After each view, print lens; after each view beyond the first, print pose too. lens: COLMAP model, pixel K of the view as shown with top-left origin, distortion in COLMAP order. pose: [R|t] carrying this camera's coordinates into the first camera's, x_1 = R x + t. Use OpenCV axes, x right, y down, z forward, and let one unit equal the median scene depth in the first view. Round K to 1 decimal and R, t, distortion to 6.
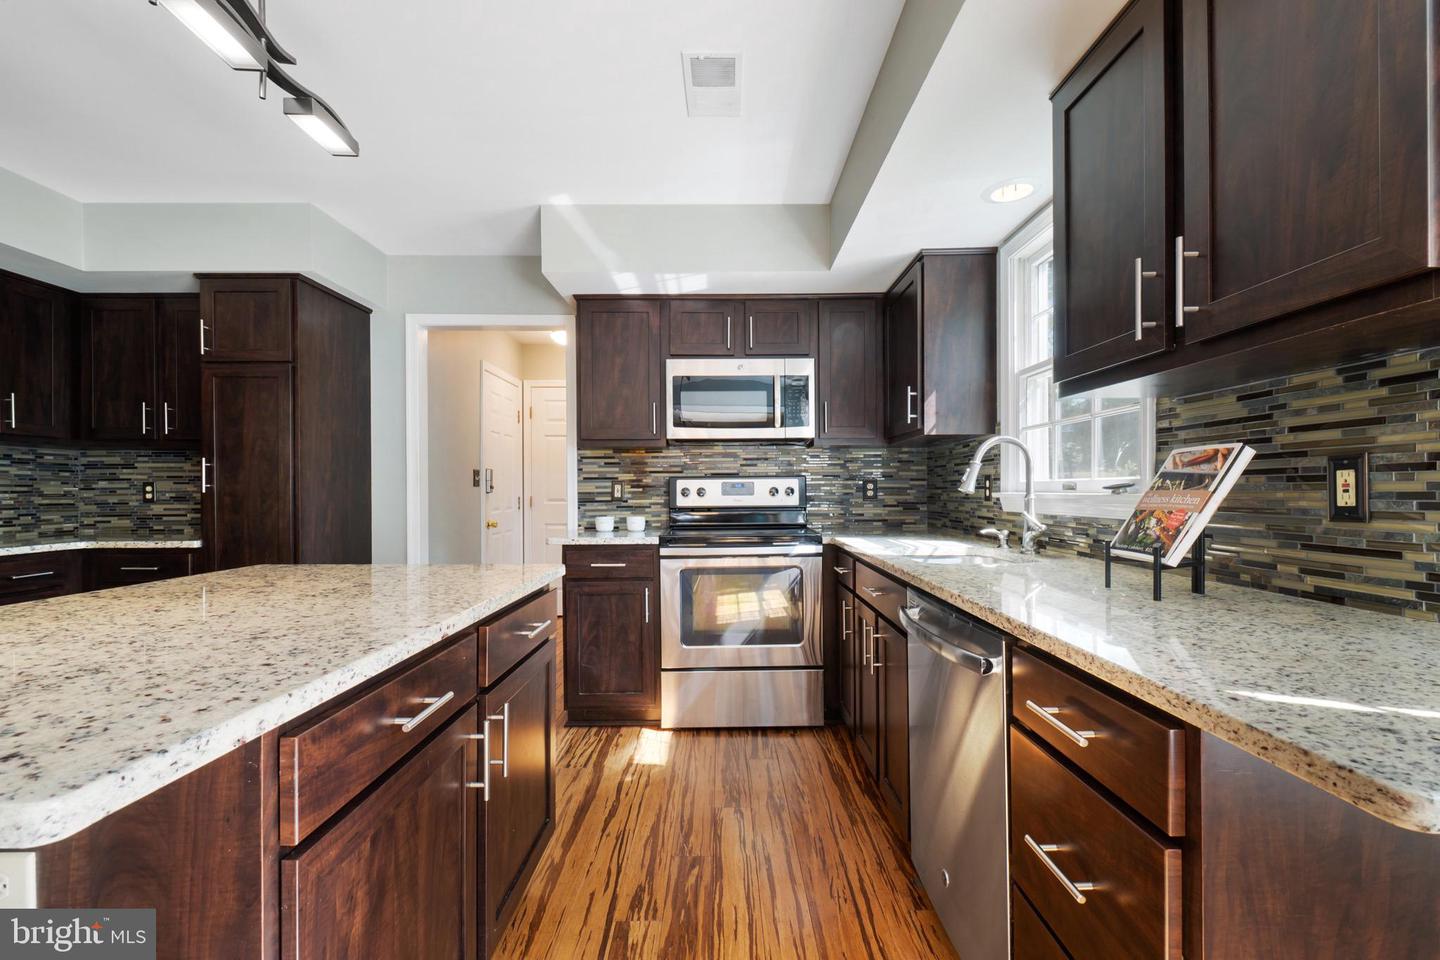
lens RADIAL K [[645.2, 0, 722.5], [0, 645.2, 489.7], [0, 0, 1]] dist [0.002164, -0.004052]
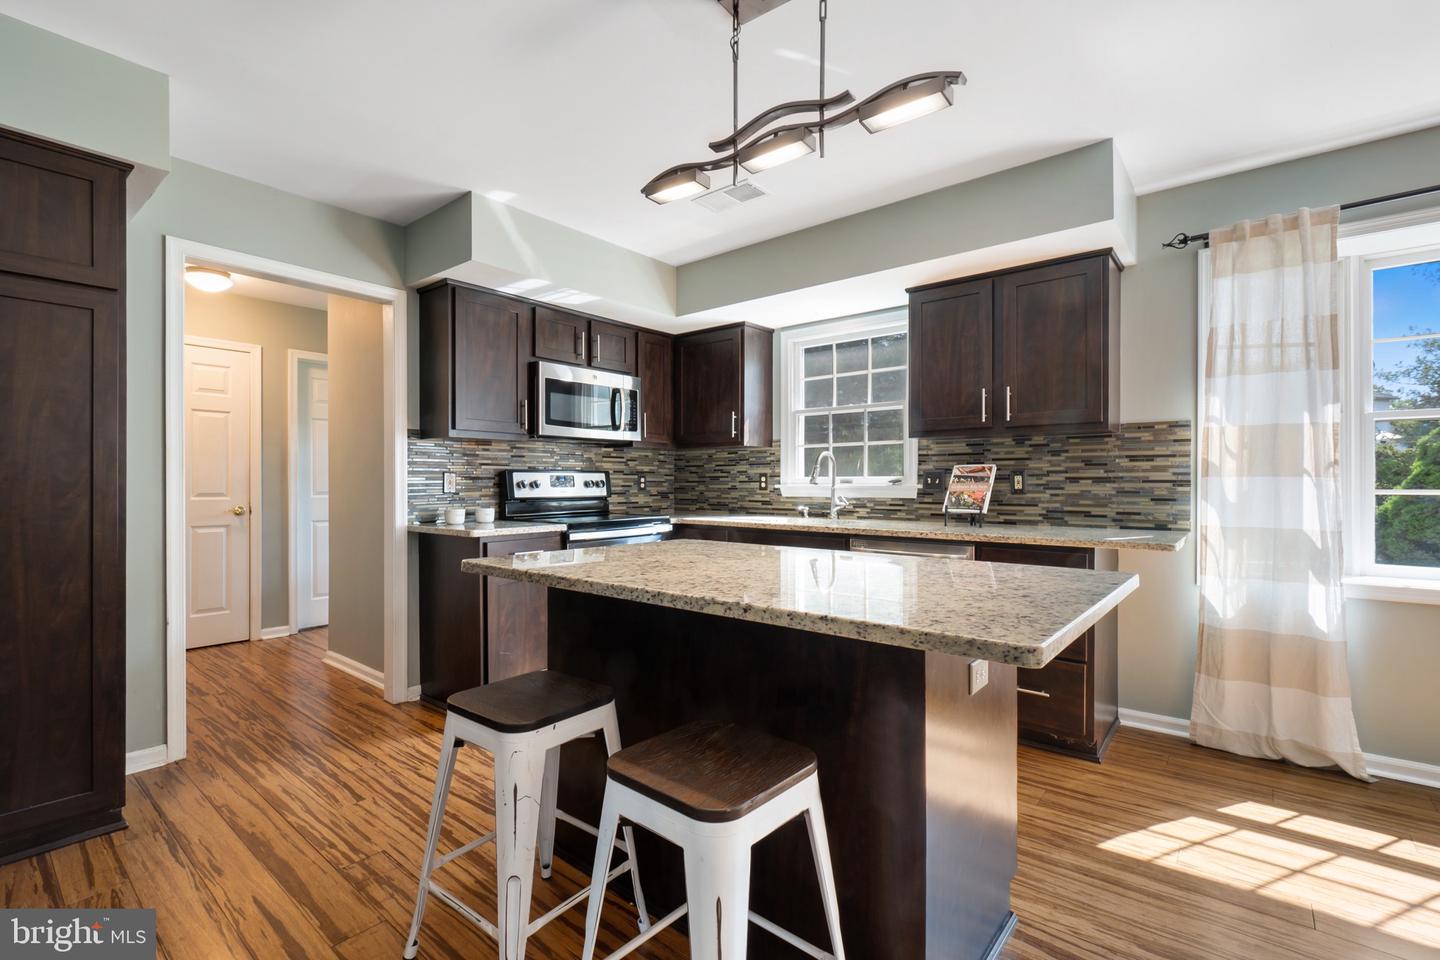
lens RADIAL K [[645.2, 0, 727.6], [0, 645.2, 483.6], [0, 0, 1]] dist [0.002164, -0.004052]
pose [[0.638400, 0.002482, 0.769701, -0.718492], [-0.002174, 0.999997, -0.001421, 0.003541], [-0.769701, -0.000766, 0.638404, 0.068983]]
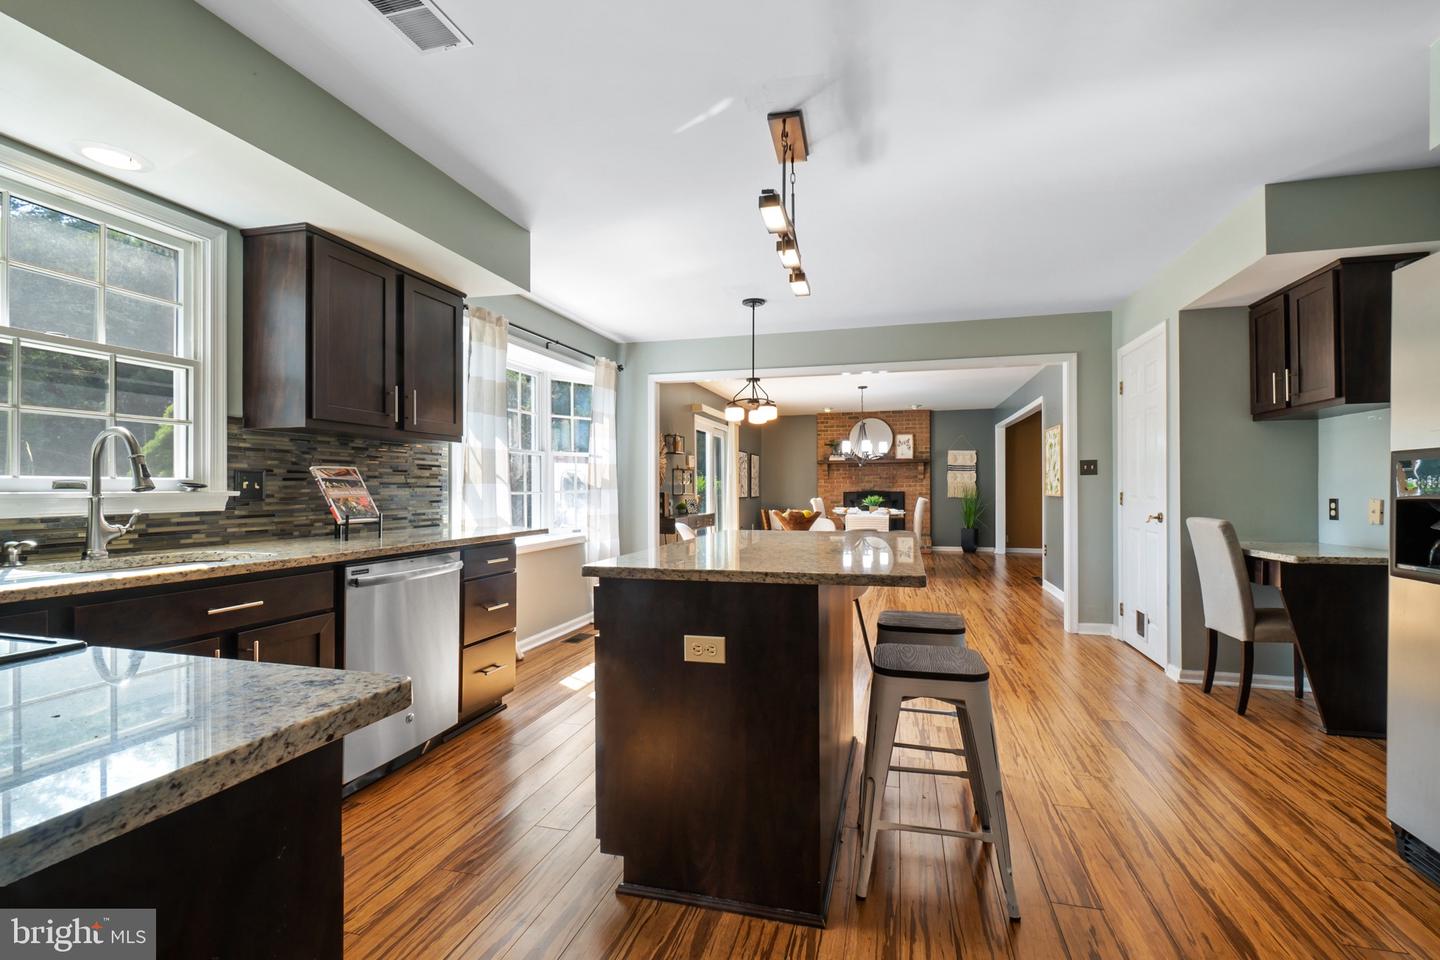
lens RADIAL K [[645.2, 0, 731.2], [0, 645.2, 485.9], [0, 0, 1]] dist [0.002164, -0.004052]
pose [[-0.966866, 0.004026, 0.255253, -0.415522], [0.003168, 0.999988, -0.003774, 0.002141], [-0.255265, -0.002840, -0.966867, 1.115974]]
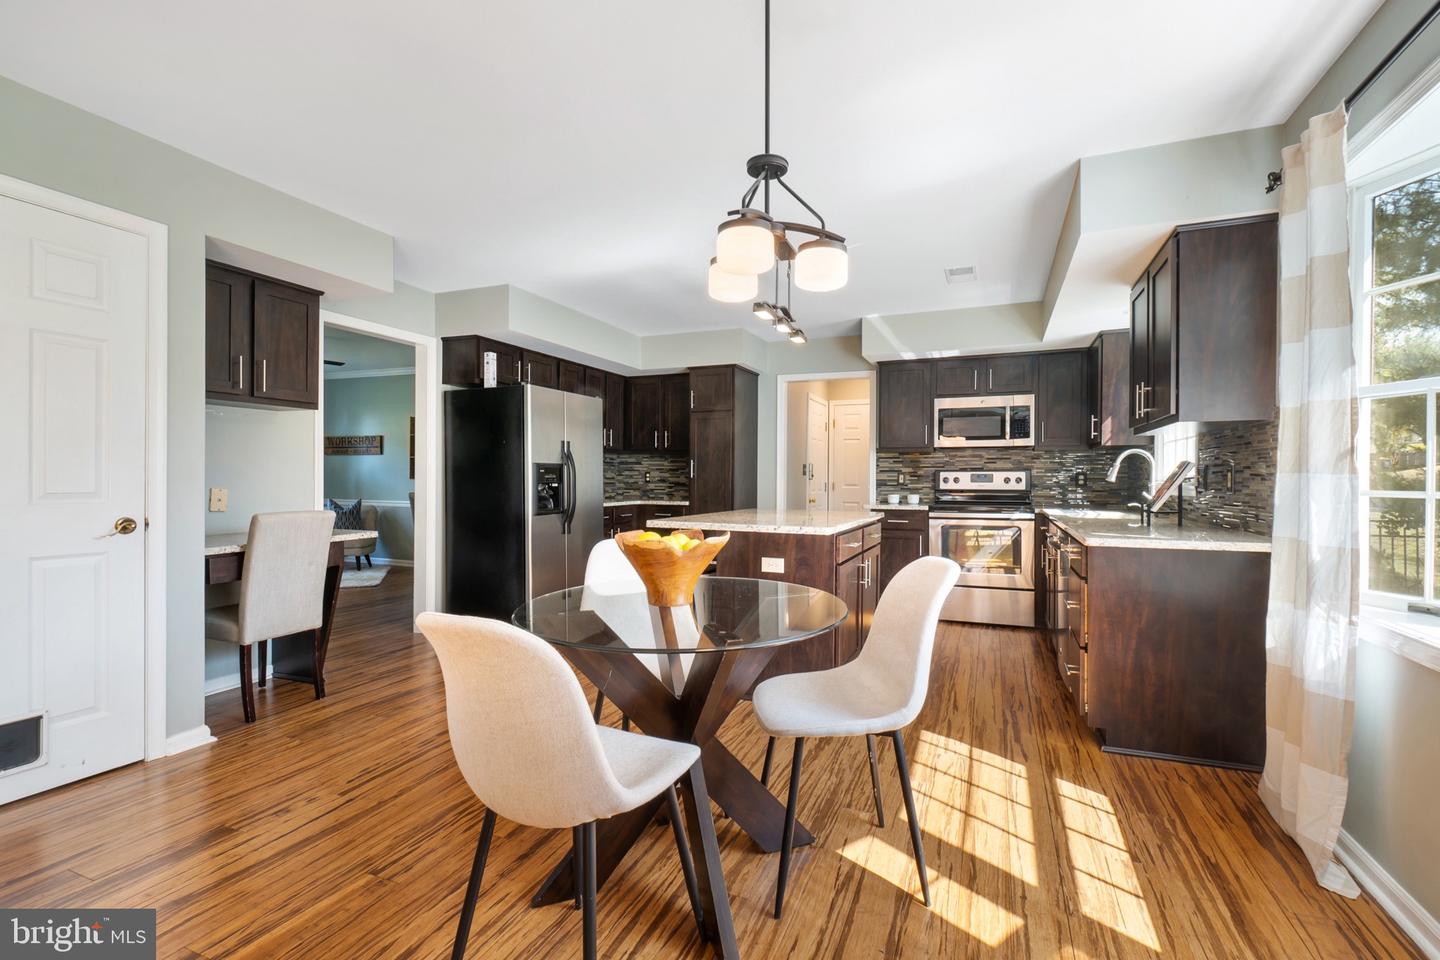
lens RADIAL K [[645.2, 0, 730.7], [0, 645.2, 483.7], [0, 0, 1]] dist [0.002164, -0.004052]
pose [[0.925633, 0.012990, -0.378200, 0.057301], [-0.009896, 0.999900, 0.010123, 0.002063], [0.378294, -0.005628, 0.925668, -0.720262]]
